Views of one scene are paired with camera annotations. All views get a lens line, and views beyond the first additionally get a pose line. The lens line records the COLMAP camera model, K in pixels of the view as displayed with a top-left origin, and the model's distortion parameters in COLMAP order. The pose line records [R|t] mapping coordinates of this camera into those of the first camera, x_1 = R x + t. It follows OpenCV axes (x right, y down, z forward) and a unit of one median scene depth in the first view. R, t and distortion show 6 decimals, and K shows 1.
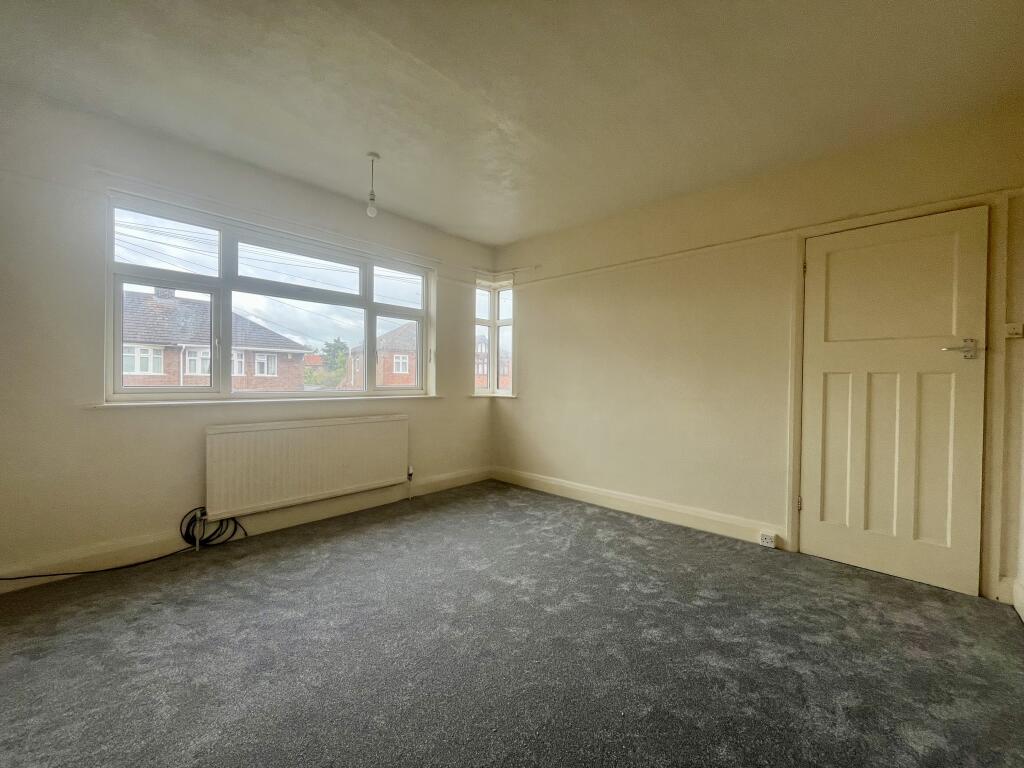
lens RADIAL K [[412.9, 0, 512.0], [0, 412.9, 384.0], [0, 0, 1]] dist [-0.000252, 0.000075]
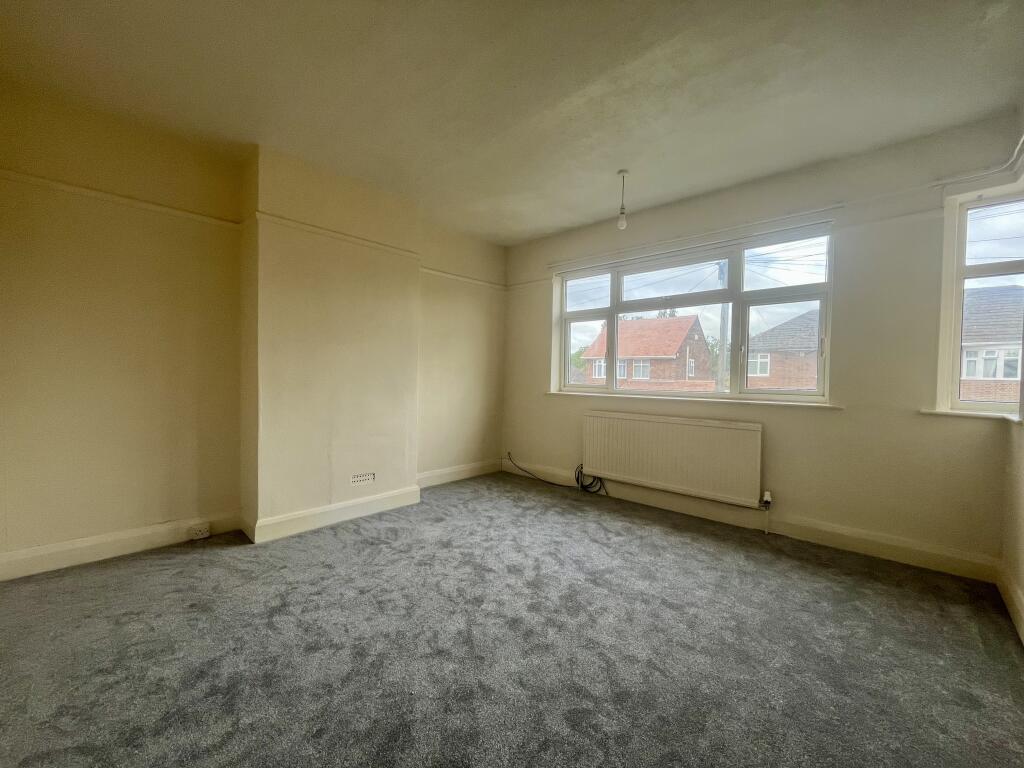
lens RADIAL K [[416.9, 0, 512.0], [0, 416.9, 384.0], [0, 0, 1]] dist [-0.000213, -0.000073]
pose [[-0.003039, 0.010871, -0.999936, 0.676332], [-0.022459, 0.999688, 0.010937, -0.002868], [0.999743, 0.022491, -0.002794, 0.643247]]
